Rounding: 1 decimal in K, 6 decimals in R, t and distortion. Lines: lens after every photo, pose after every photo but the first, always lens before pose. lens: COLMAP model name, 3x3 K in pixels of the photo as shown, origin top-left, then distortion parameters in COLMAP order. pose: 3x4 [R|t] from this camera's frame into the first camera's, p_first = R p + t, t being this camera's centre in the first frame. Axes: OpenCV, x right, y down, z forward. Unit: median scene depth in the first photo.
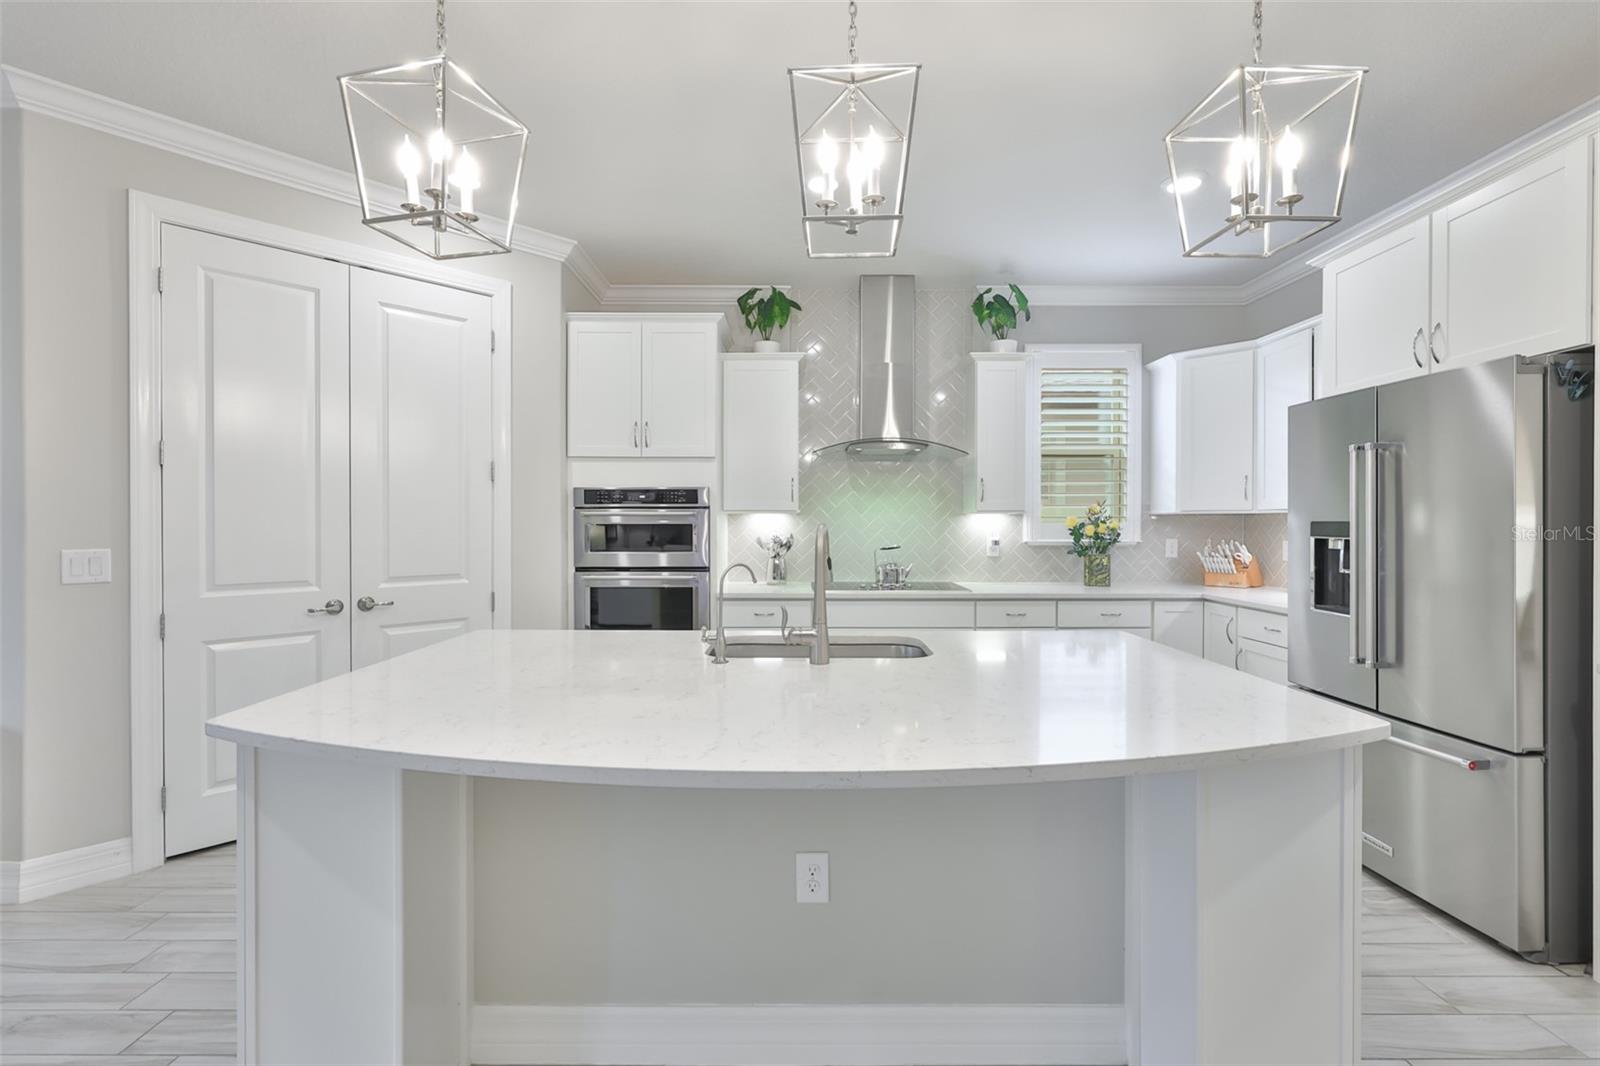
lens RADIAL K [[675.9, 0, 797.7], [0, 675.9, 531.6], [0, 0, 1]] dist [-0.001173, -0.000451]
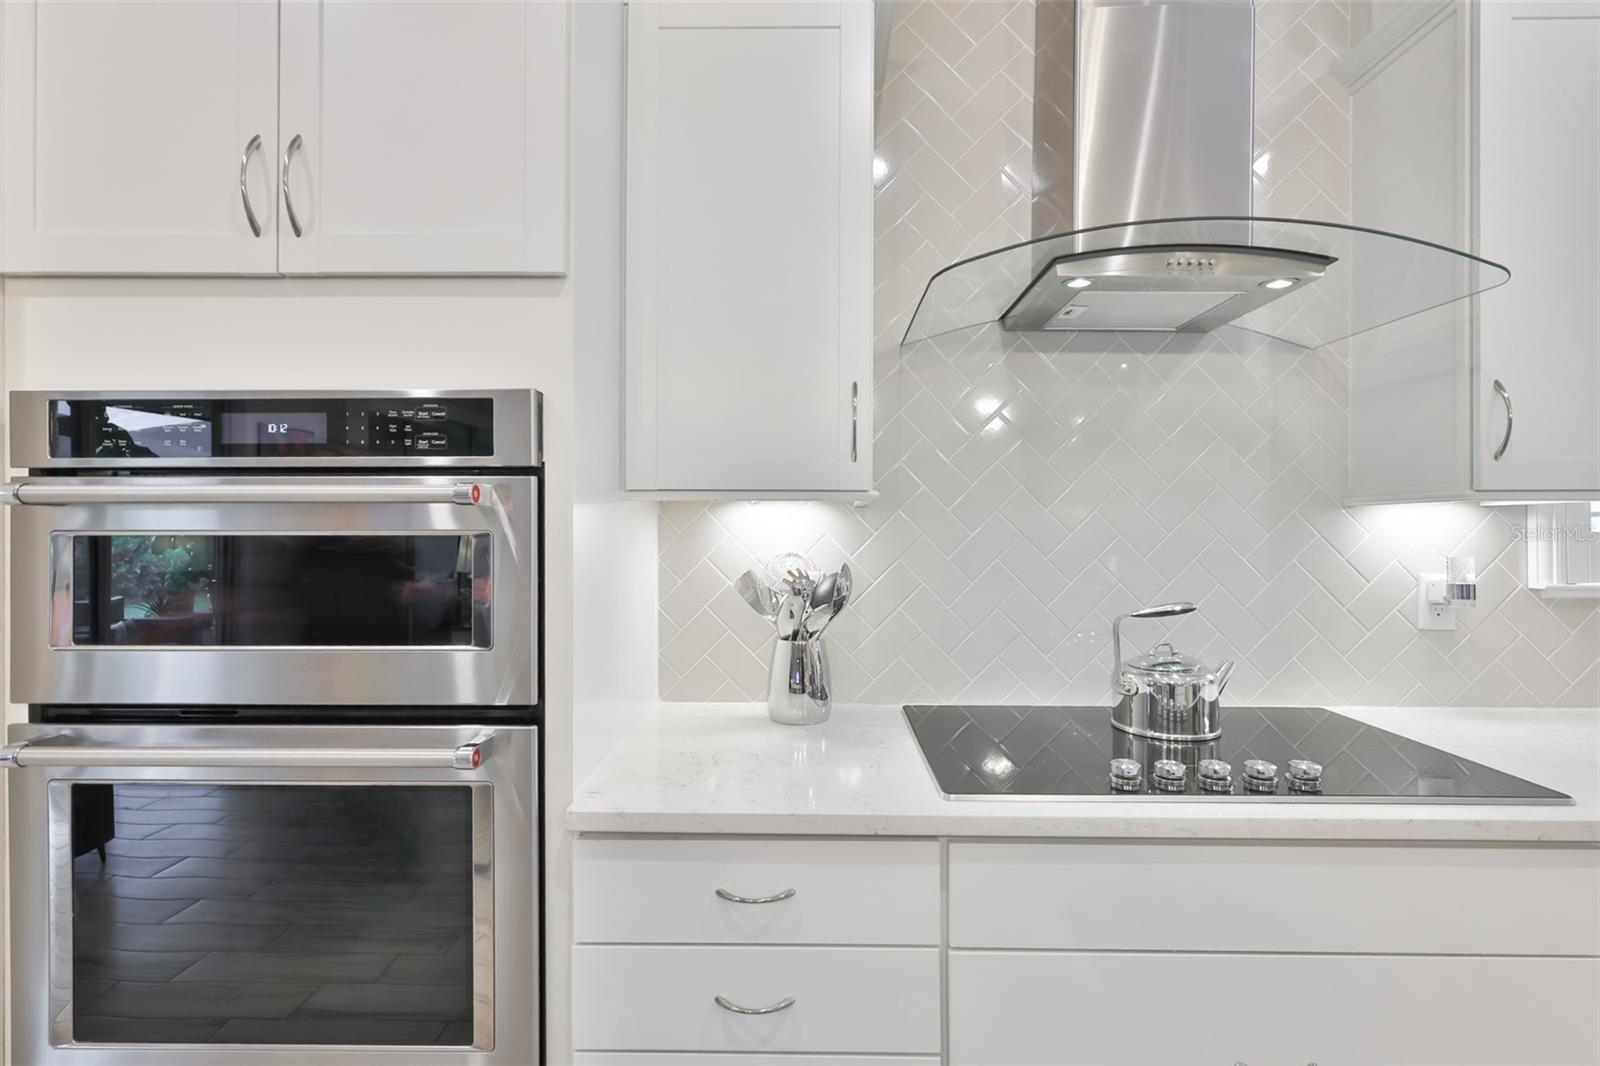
lens RADIAL K [[656.3, 0, 800.0], [0, 656.3, 533.0], [0, 0, 1]] dist [-0.000728, -0.000319]
pose [[0.999739, 0.002231, -0.022731, -0.026294], [-0.002340, 0.999986, -0.004771, -0.010984], [0.022720, 0.004823, 0.999730, 0.742072]]
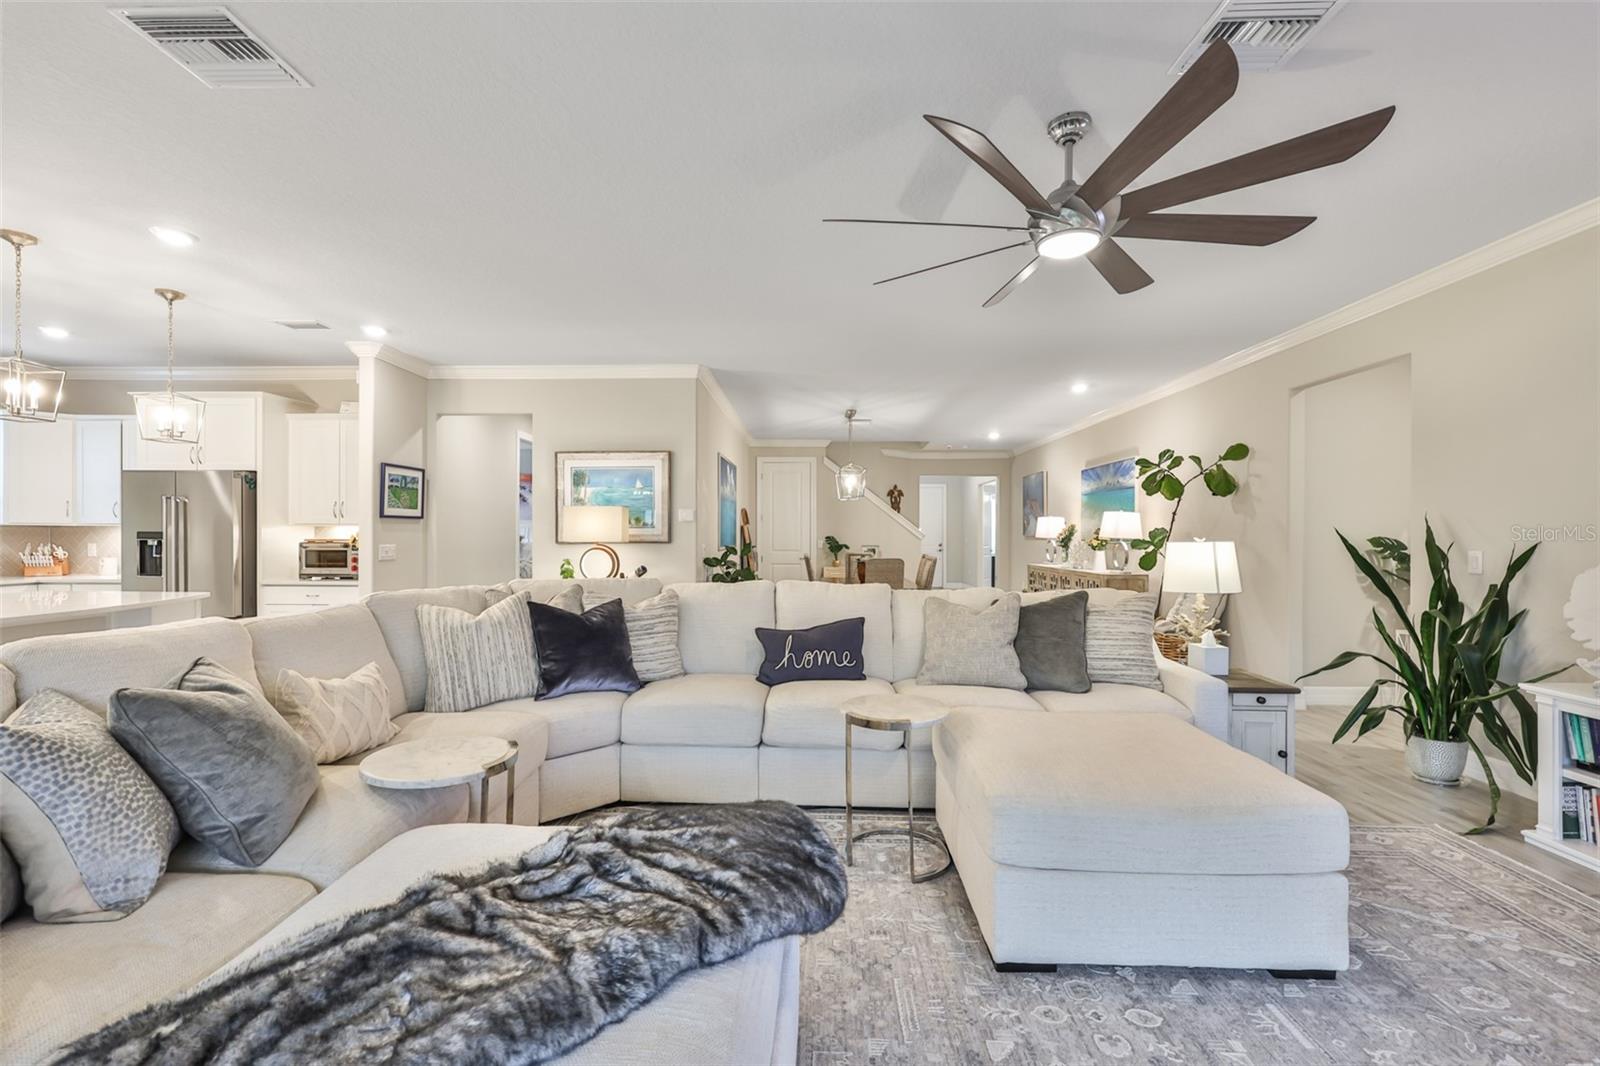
lens RADIAL K [[675.9, 0, 797.7], [0, 675.9, 531.6], [0, 0, 1]] dist [-0.001173, -0.000451]
pose [[0.023703, 0.010649, 0.999662, -0.795774], [0.002193, 0.999940, -0.010704, 0.007070], [-0.999717, 0.002446, 0.023679, -0.662984]]
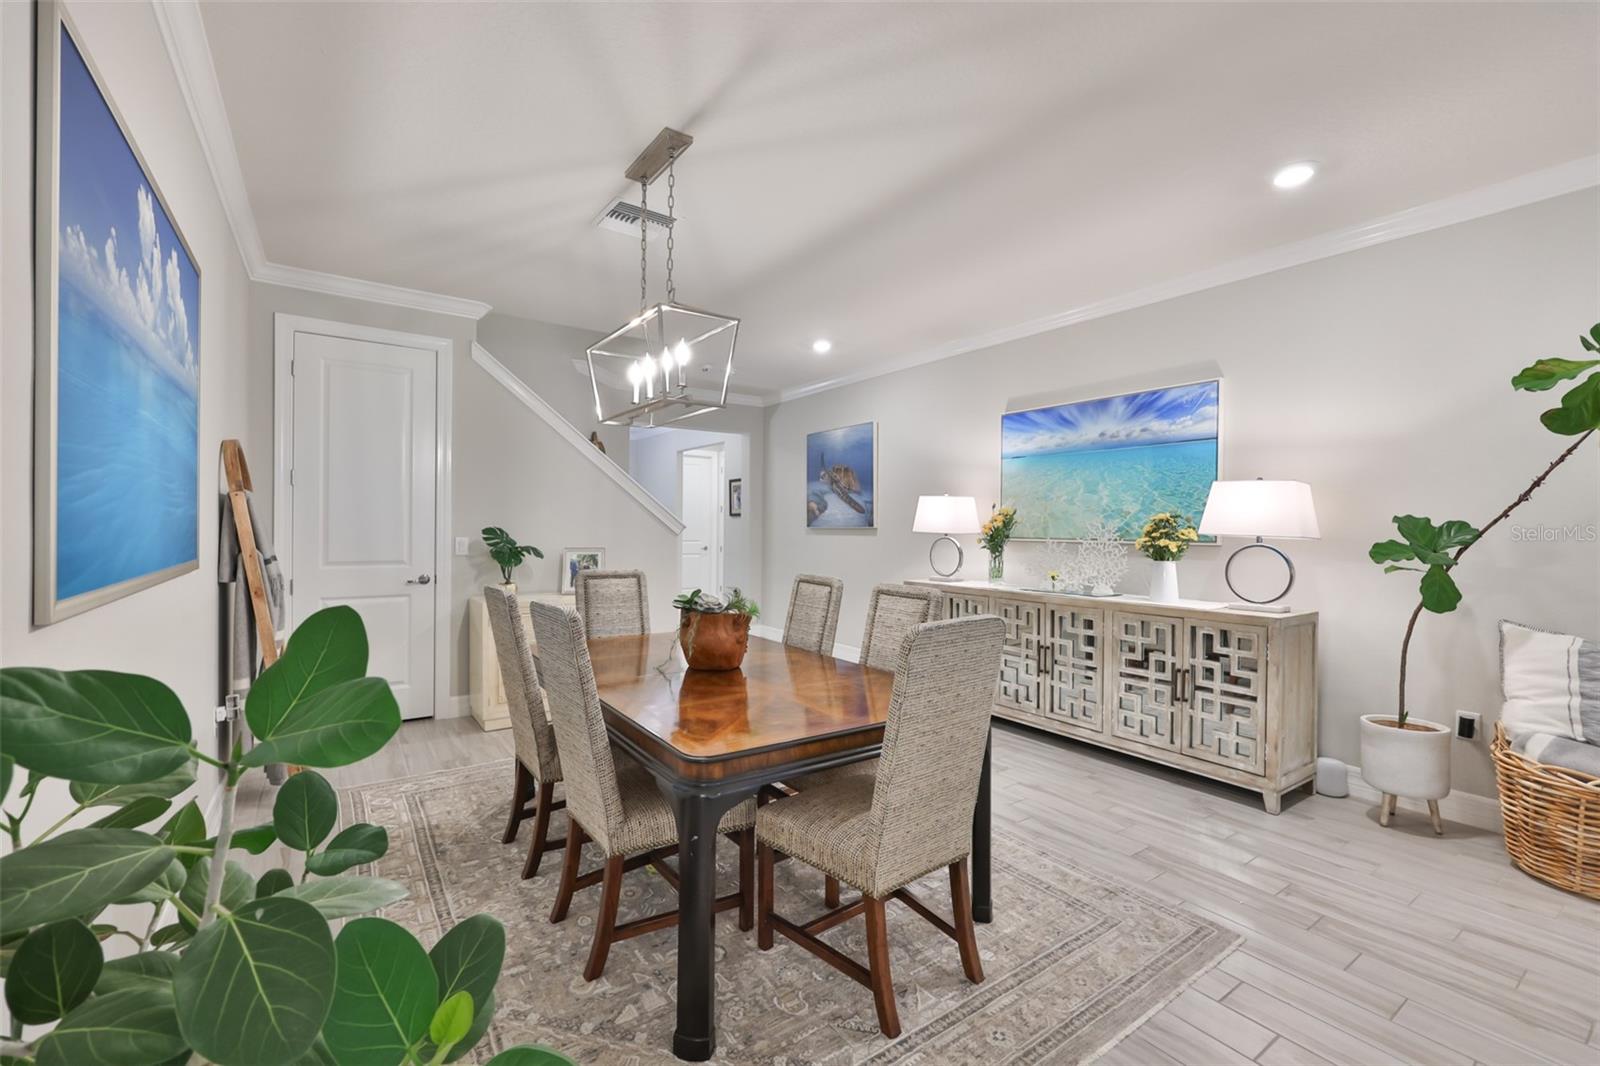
lens RADIAL K [[675.9, 0, 797.7], [0, 675.9, 531.6], [0, 0, 1]] dist [-0.001173, -0.000451]
pose [[-0.569252, -0.005844, 0.822142, 0.646368], [0.000195, 0.999974, 0.007243, -0.006143], [-0.822163, 0.004284, -0.569236, -0.503189]]
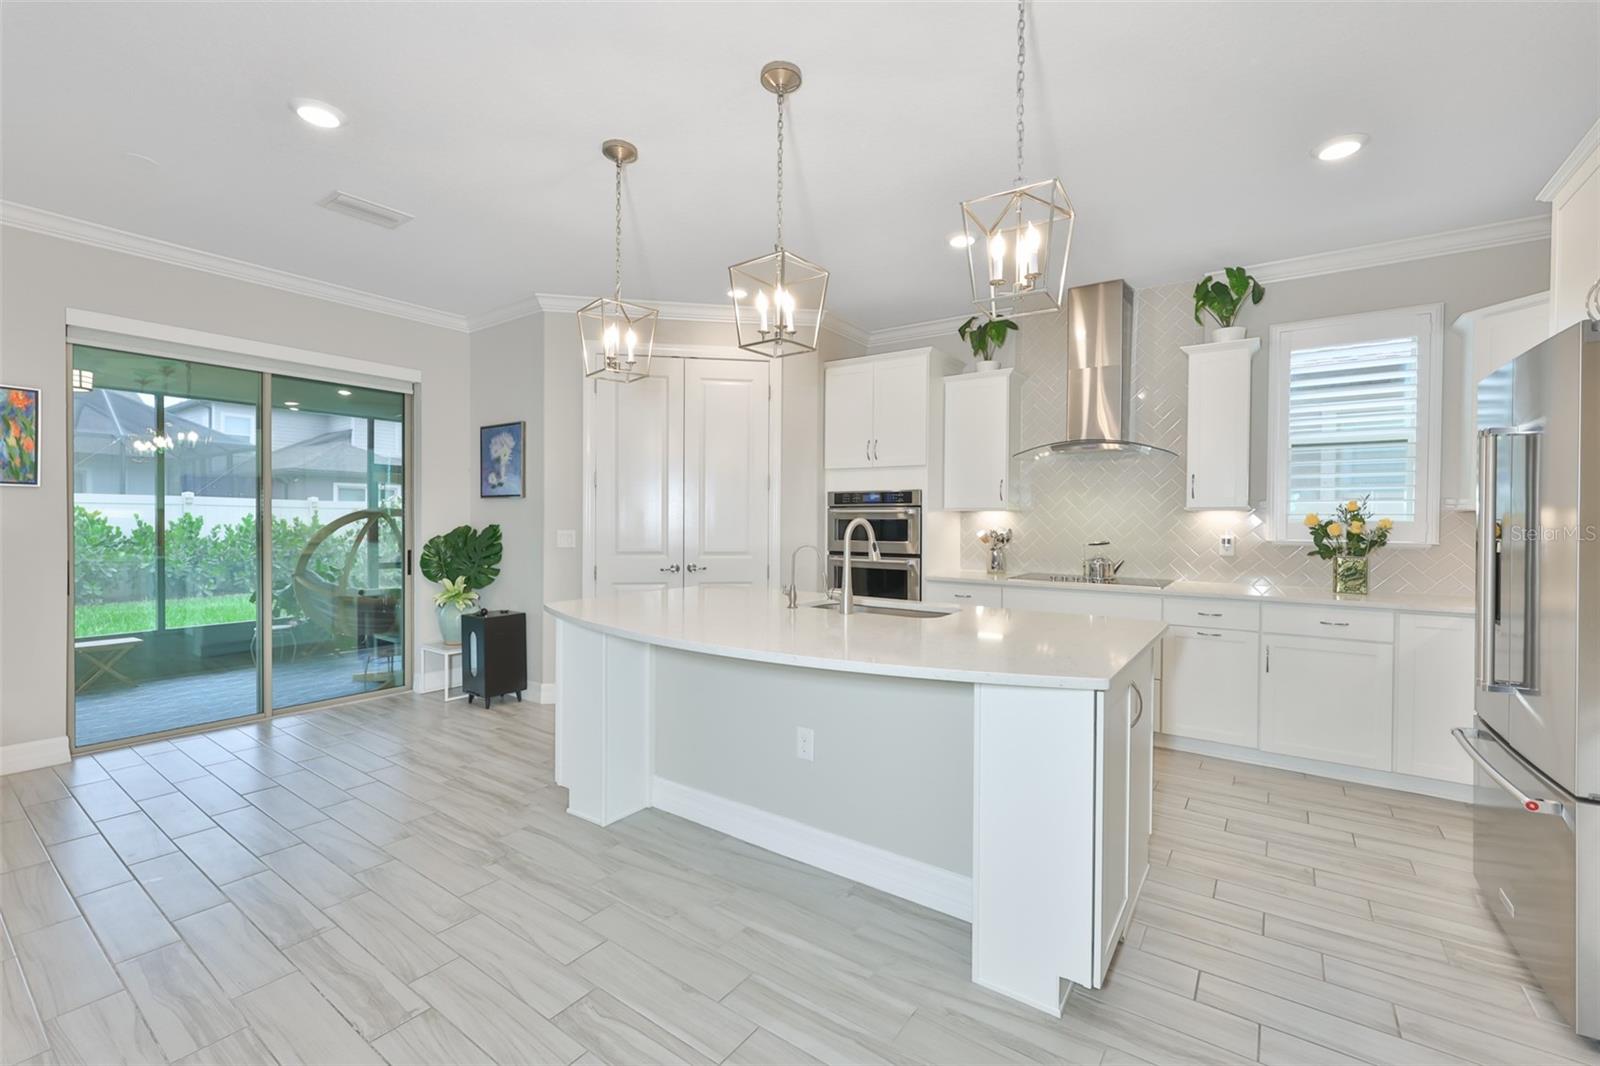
lens RADIAL K [[656.3, 0, 800.0], [0, 656.3, 533.0], [0, 0, 1]] dist [-0.000728, -0.000319]
pose [[0.821251, 0.017027, -0.570314, 0.365093], [-0.013622, 0.999855, 0.010235, 0.003970], [0.570405, -0.000636, 0.821363, -0.106824]]
